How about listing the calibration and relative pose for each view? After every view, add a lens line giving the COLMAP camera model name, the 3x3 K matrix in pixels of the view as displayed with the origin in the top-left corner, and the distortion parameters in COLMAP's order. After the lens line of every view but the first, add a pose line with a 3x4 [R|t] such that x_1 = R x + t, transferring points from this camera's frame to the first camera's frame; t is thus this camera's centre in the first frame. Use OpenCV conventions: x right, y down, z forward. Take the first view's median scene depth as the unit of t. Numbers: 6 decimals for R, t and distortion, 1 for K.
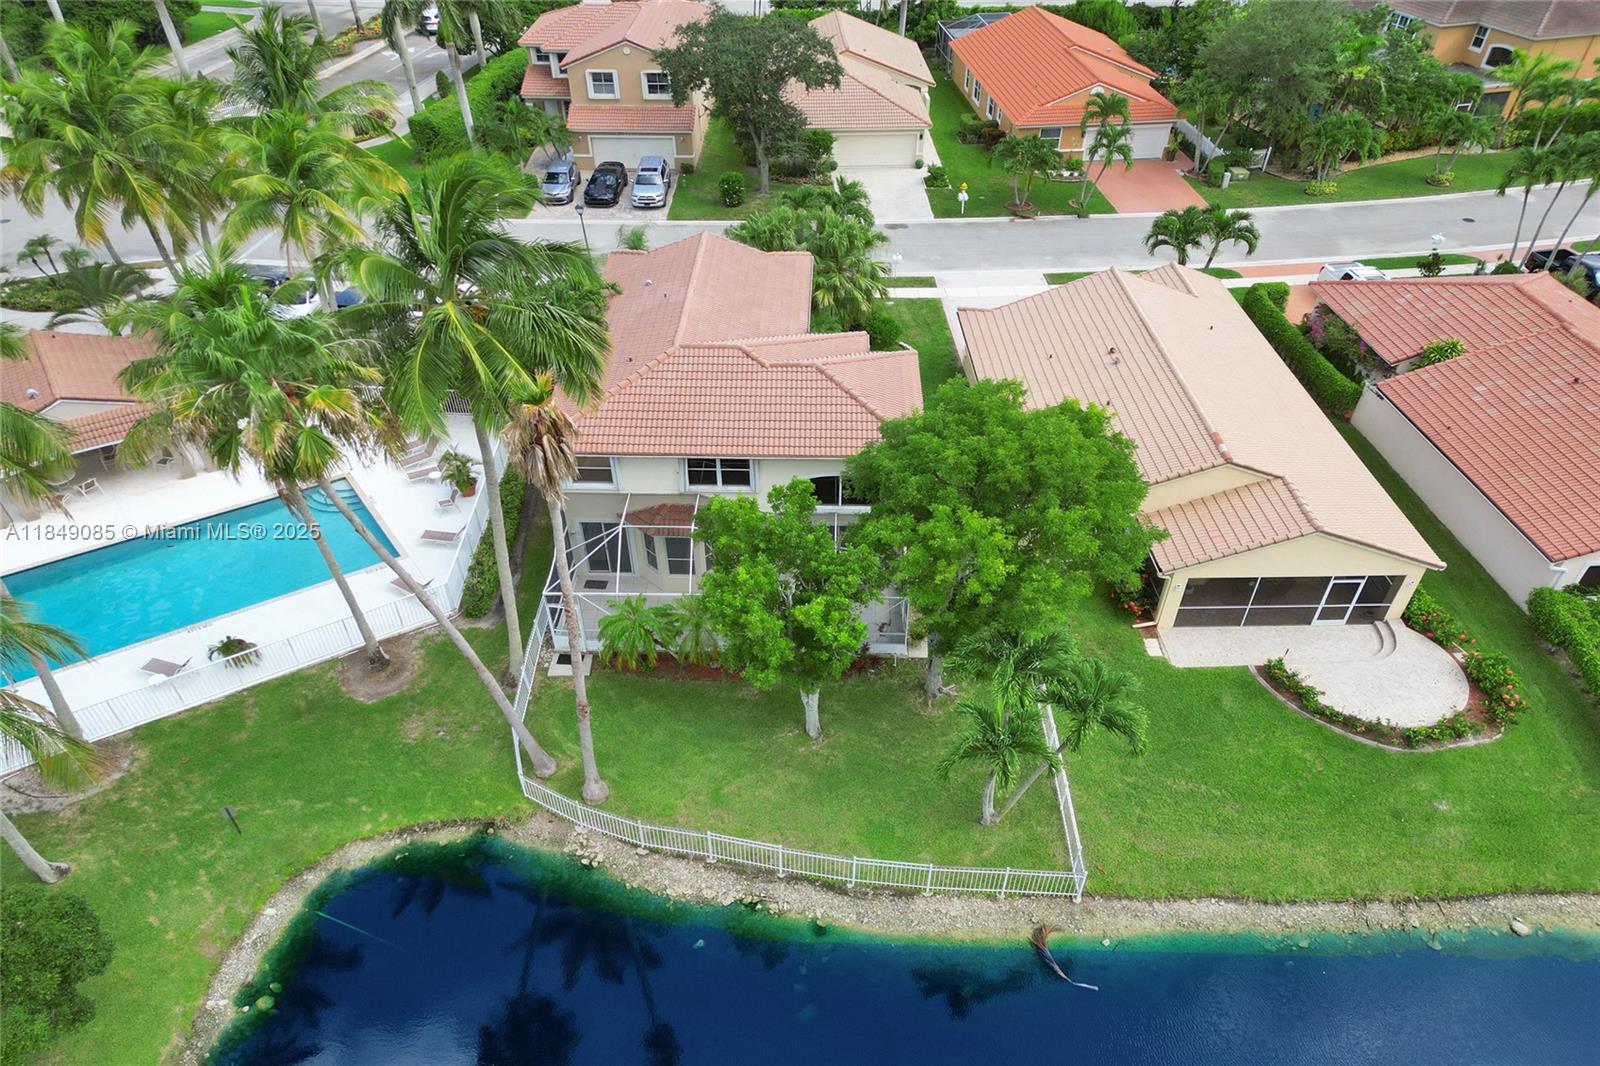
lens RADIAL K [[963.7, 0, 800.0], [0, 963.7, 533.0], [0, 0, 1]] dist [0.070612, -0.050210]
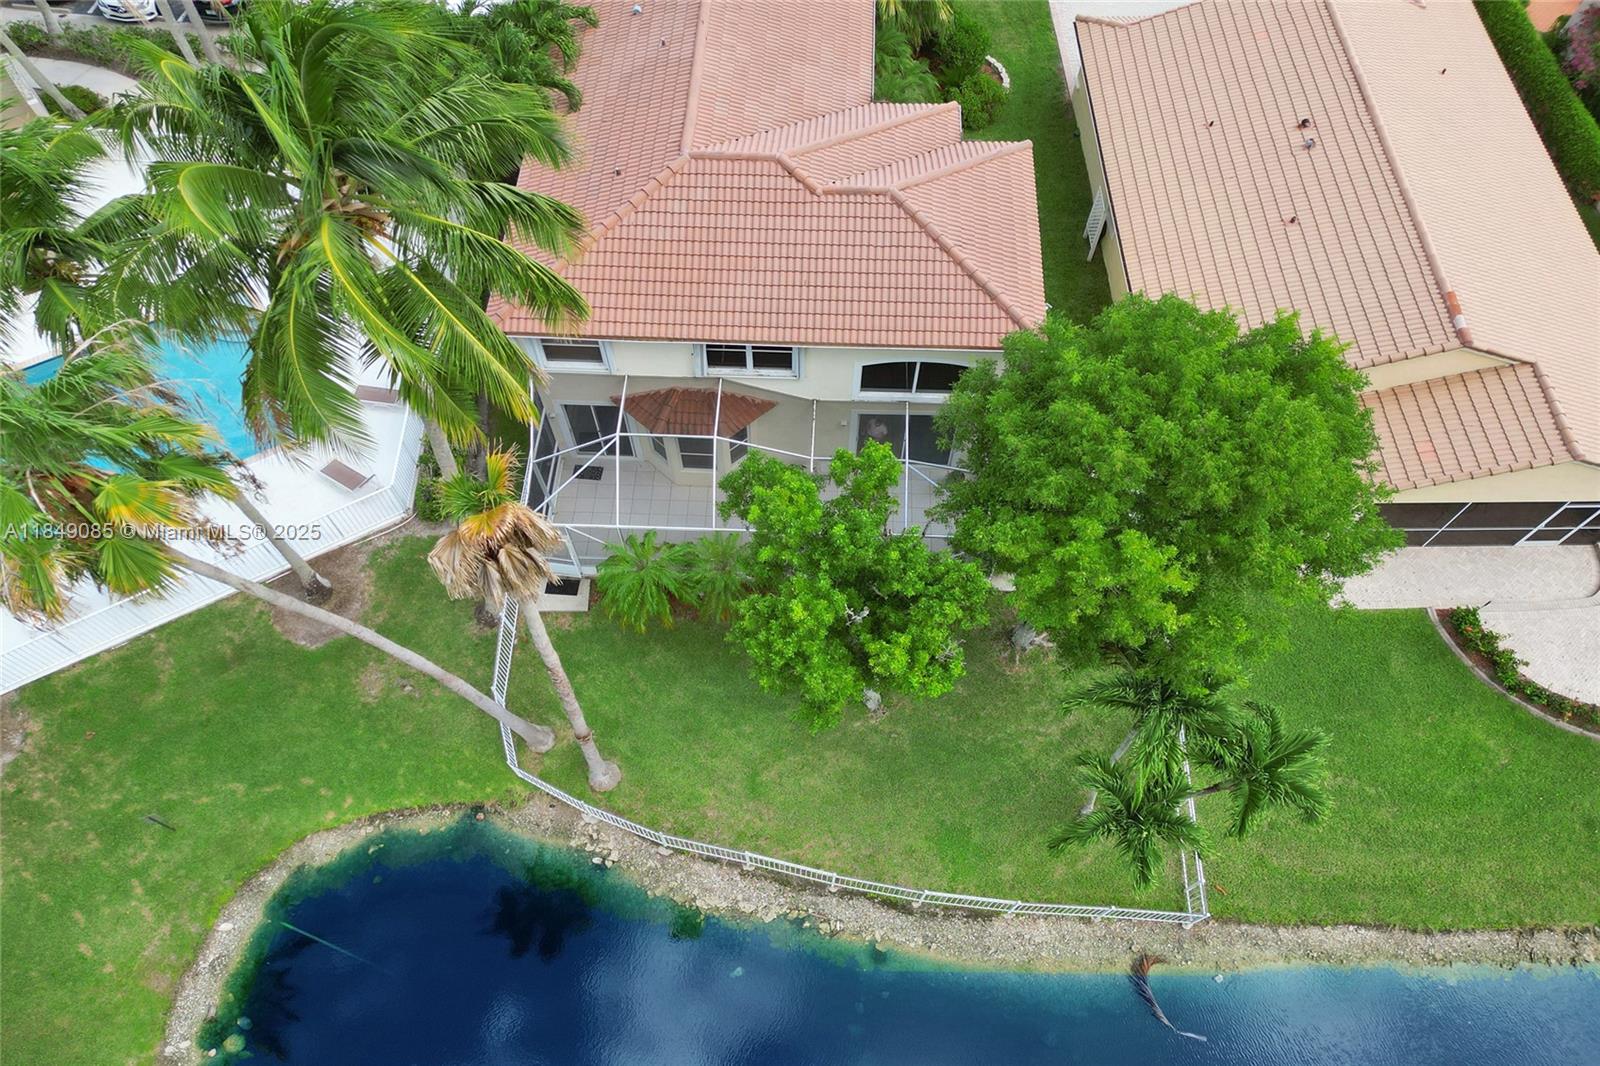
lens RADIAL K [[1003.4, 0, 794.9], [0, 1003.4, 503.6], [0, 0, 1]] dist [0.072206, -0.045312]
pose [[0.999880, 0.015398, -0.001478, -0.051560], [-0.013907, 0.936685, 0.349896, -0.240809], [0.006772, -0.349834, 0.936787, 0.278716]]
